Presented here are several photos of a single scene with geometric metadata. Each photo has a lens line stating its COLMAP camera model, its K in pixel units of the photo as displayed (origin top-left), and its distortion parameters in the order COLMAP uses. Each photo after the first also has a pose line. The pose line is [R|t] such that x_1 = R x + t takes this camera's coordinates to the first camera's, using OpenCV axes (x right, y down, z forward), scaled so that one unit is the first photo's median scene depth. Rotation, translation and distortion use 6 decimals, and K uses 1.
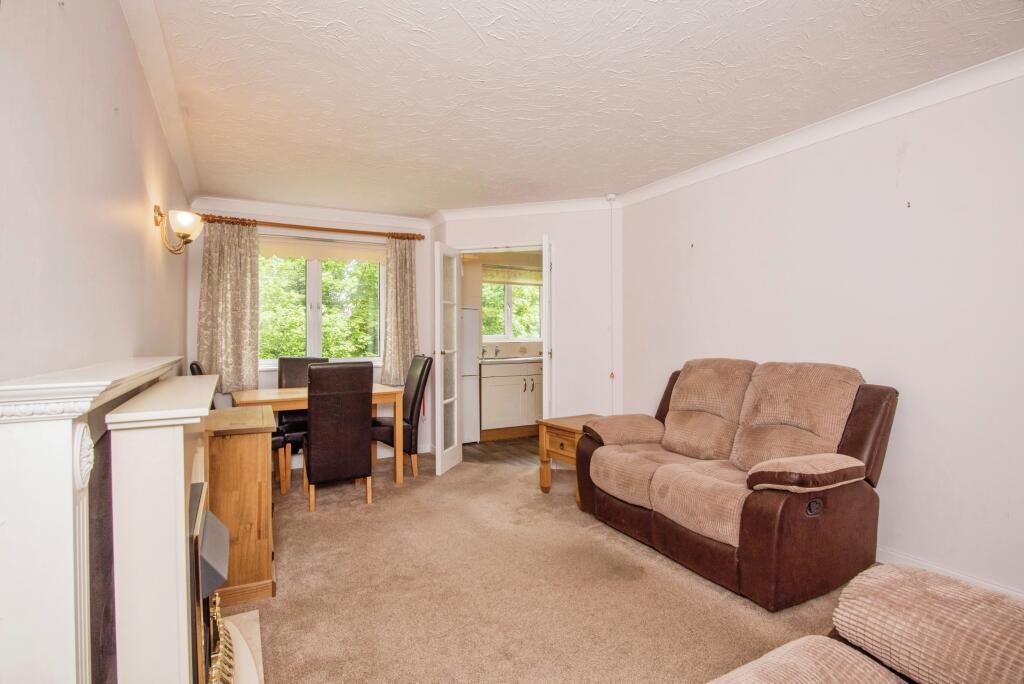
lens RADIAL K [[519.9, 0, 511.5], [0, 519.9, 342.1], [0, 0, 1]] dist [-0.000388, -0.000083]
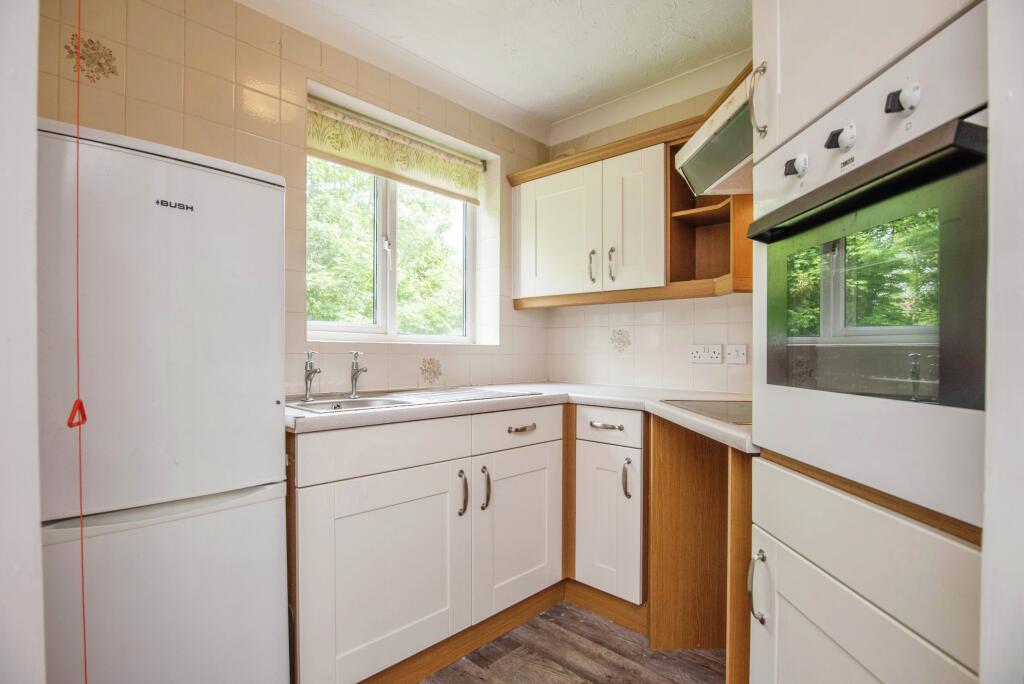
lens RADIAL K [[519.9, 0, 511.0], [0, 519.9, 351.5], [0, 0, 1]] dist [-0.000388, -0.000083]
pose [[0.953650, 0.009248, 0.300775, -0.032942], [-0.005920, 0.999911, -0.011976, 0.009078], [-0.300859, 0.009641, 0.953620, 0.675862]]
